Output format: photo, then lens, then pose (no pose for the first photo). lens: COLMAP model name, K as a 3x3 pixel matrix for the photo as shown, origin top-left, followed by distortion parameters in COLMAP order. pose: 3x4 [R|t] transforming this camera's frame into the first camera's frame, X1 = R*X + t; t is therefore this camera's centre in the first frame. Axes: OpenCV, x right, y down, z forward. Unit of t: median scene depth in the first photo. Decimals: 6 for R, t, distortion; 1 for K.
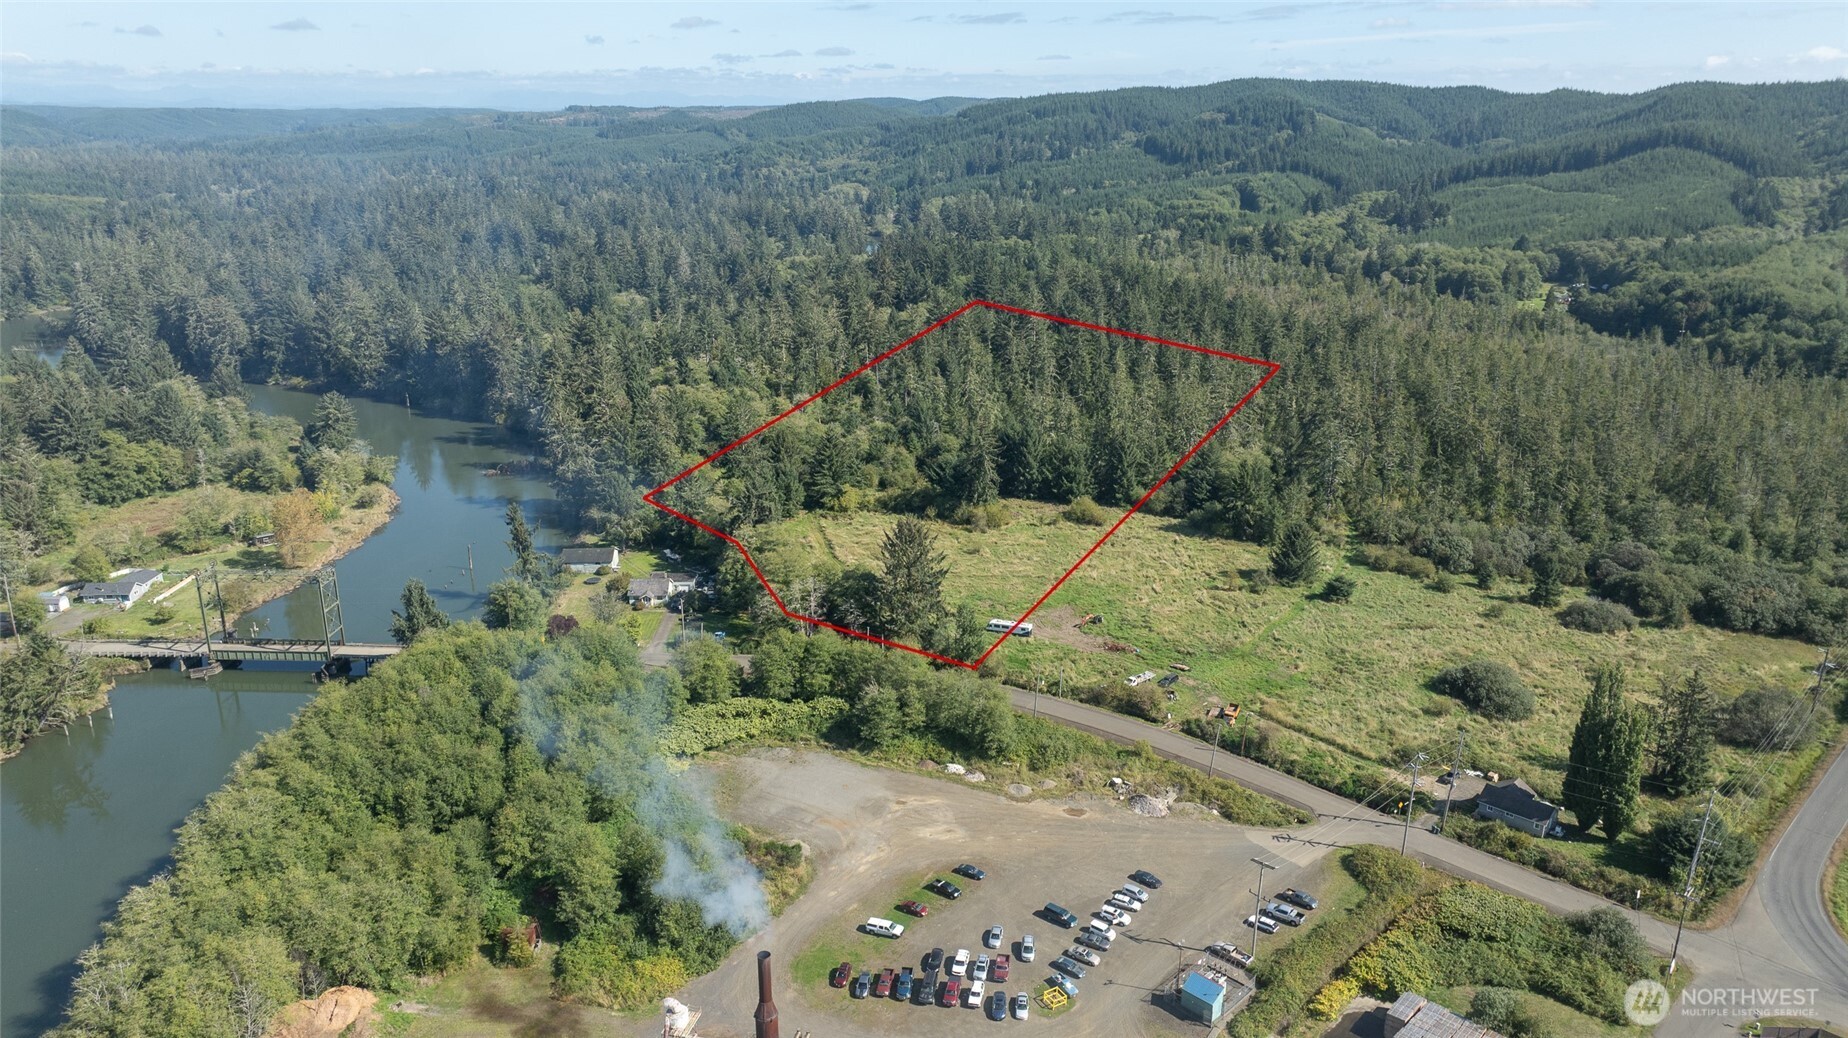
lens RADIAL K [[1305.3, 0, 930.5], [0, 1305.3, 499.0], [0, 0, 1]] dist [-0.017331, 0.001569]
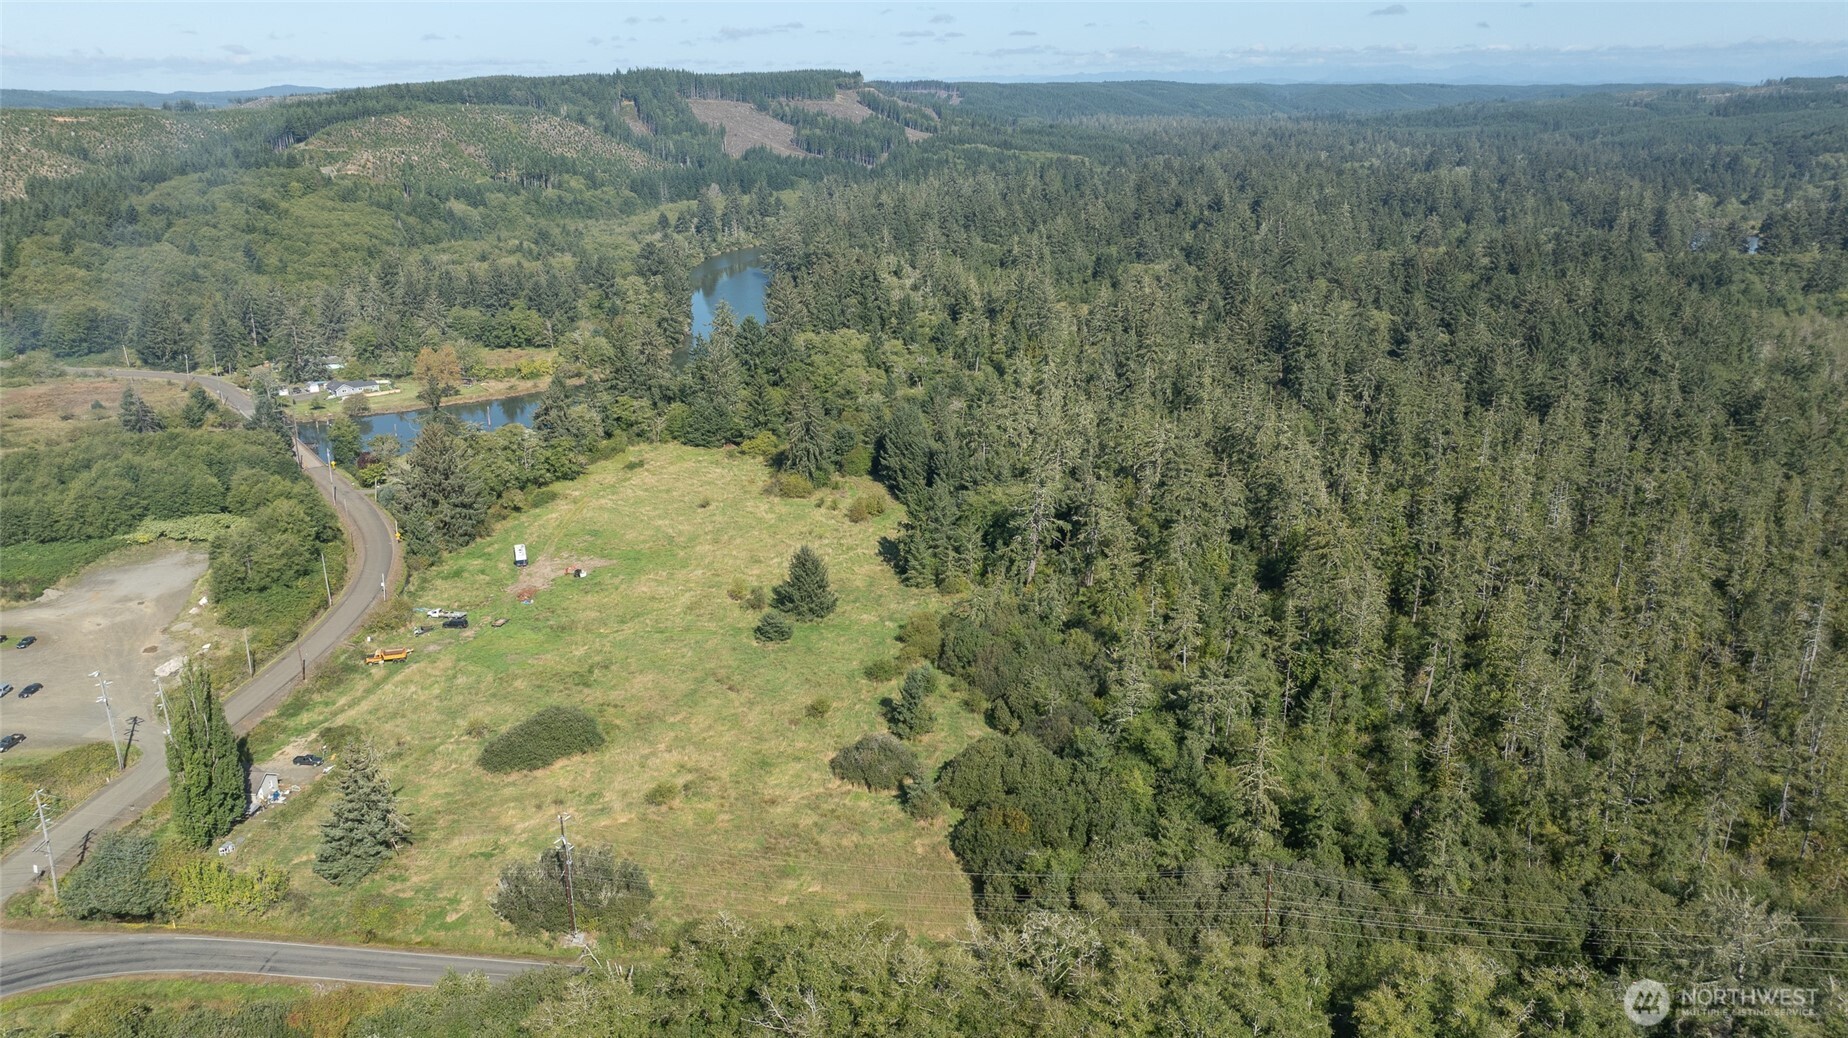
lens RADIAL K [[1305.3, 0, 930.5], [0, 1305.3, 499.0], [0, 0, 1]] dist [-0.017331, 0.001569]
pose [[0.625078, 0.230571, -0.745731, 0.912792], [-0.218887, 0.968822, 0.116074, -0.122721], [0.749244, 0.090675, 0.656058, 0.474302]]
